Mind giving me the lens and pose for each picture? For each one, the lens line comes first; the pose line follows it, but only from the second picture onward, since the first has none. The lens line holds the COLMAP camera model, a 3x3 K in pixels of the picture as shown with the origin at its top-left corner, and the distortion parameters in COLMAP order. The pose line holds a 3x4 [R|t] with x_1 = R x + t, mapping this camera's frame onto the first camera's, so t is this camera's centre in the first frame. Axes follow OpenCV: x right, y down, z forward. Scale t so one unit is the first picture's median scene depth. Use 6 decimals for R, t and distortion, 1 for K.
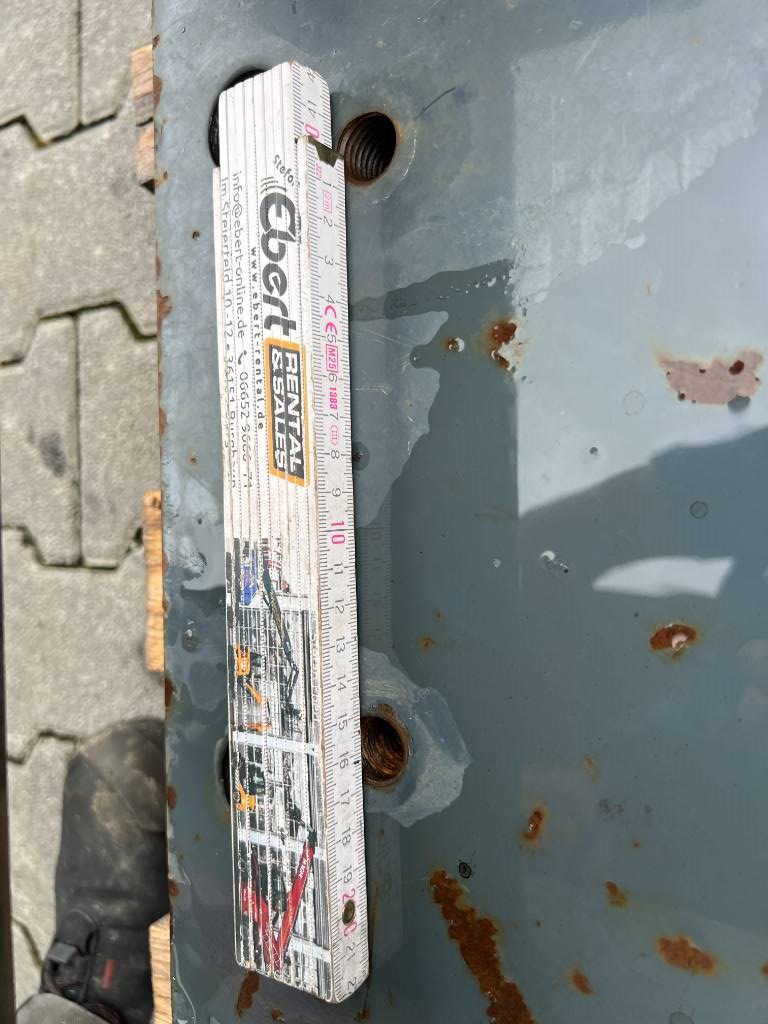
lens RADIAL K [[785.7, 0, 384.0], [0, 785.7, 512.0], [0, 0, 1]] dist [0.005927, -0.003127]
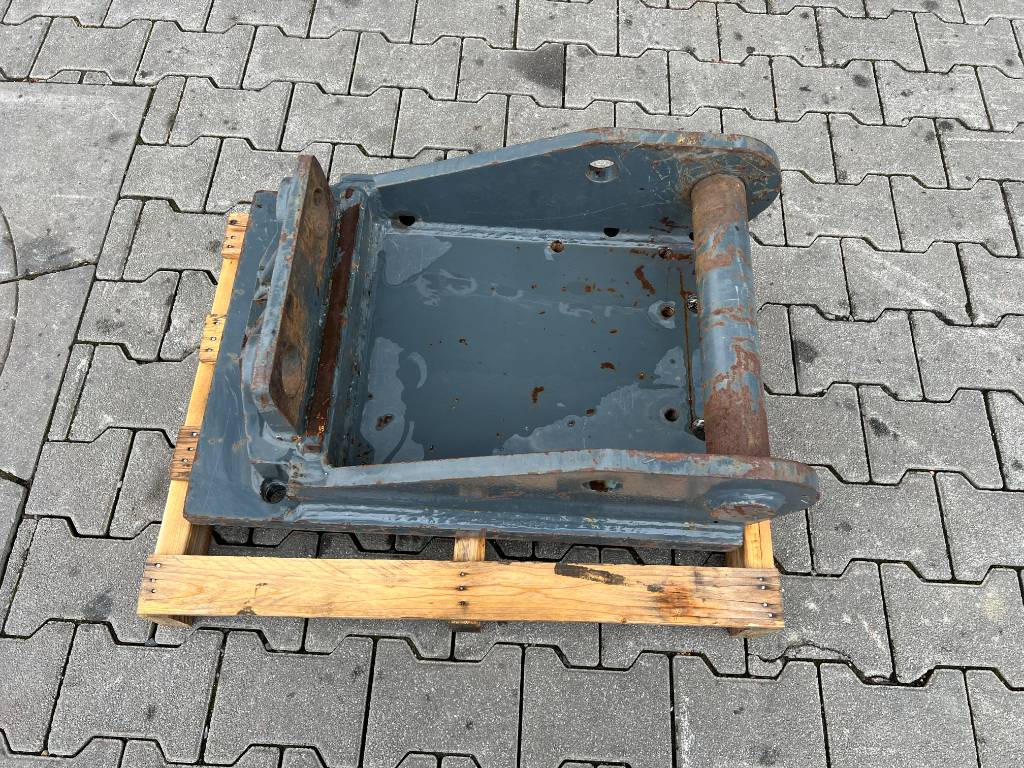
lens RADIAL K [[785.7, 0, 512.0], [0, 785.7, 384.0], [0, 0, 1]] dist [0.005927, -0.003127]
pose [[-0.855640, 0.166938, 0.489910, -0.668612], [0.052941, -0.913361, 0.403694, -0.970132], [0.514856, 0.371353, 0.772671, -1.423015]]
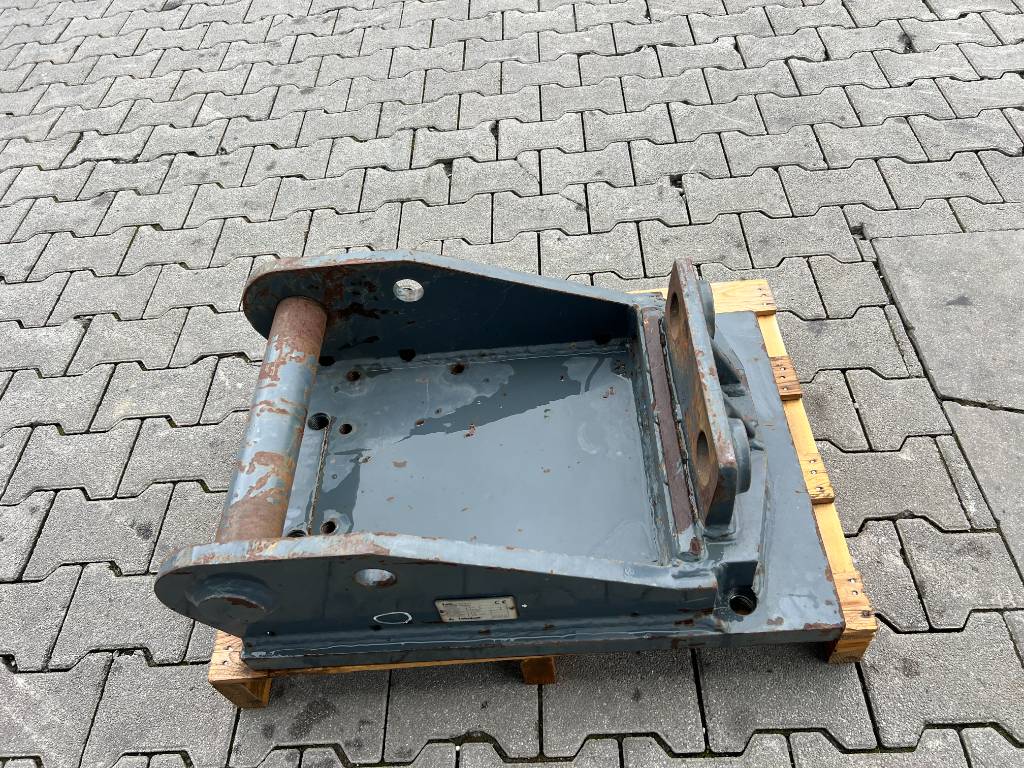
lens RADIAL K [[785.7, 0, 512.0], [0, 785.7, 384.0], [0, 0, 1]] dist [0.005927, -0.003127]
pose [[0.893087, 0.295861, 0.338913, -0.377228], [-0.001902, 0.755811, -0.654787, 1.161438], [-0.449880, 0.584137, 0.675568, -1.374841]]
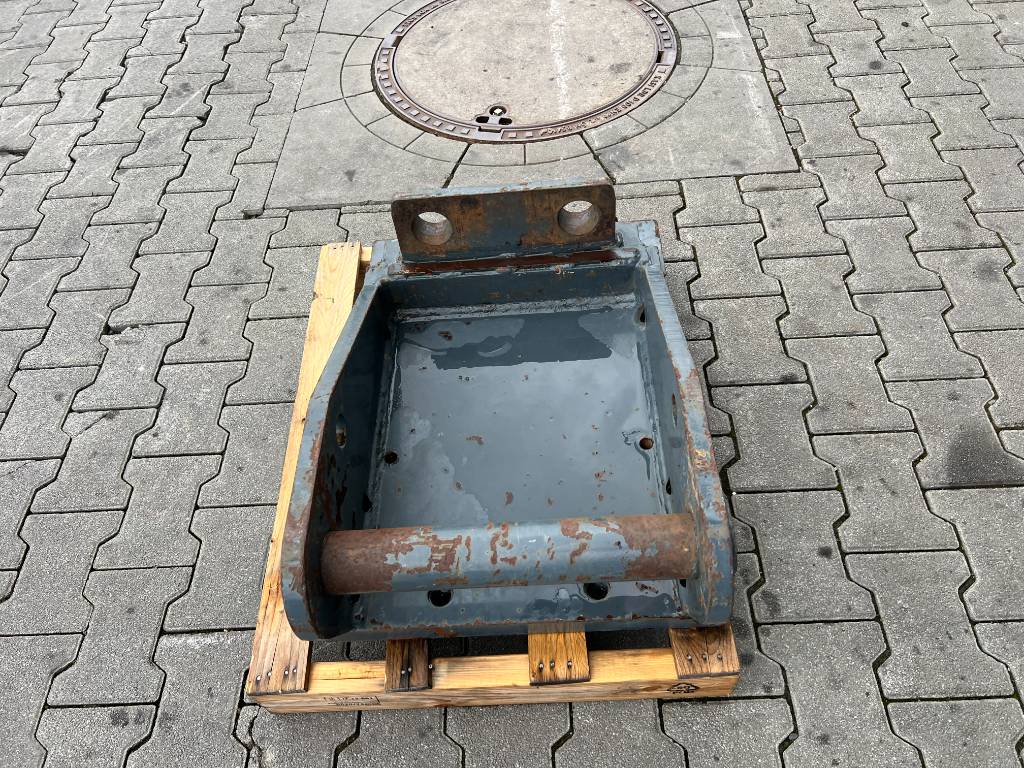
lens RADIAL K [[778.5, 0, 525.5], [0, 778.5, 368.6], [0, 0, 1]] dist [0.008831, -0.006701]
pose [[0.045584, -0.328295, 0.943475, -1.673090], [0.995049, -0.068573, -0.071937, 0.151795], [0.088313, 0.942083, 0.323544, -0.654887]]
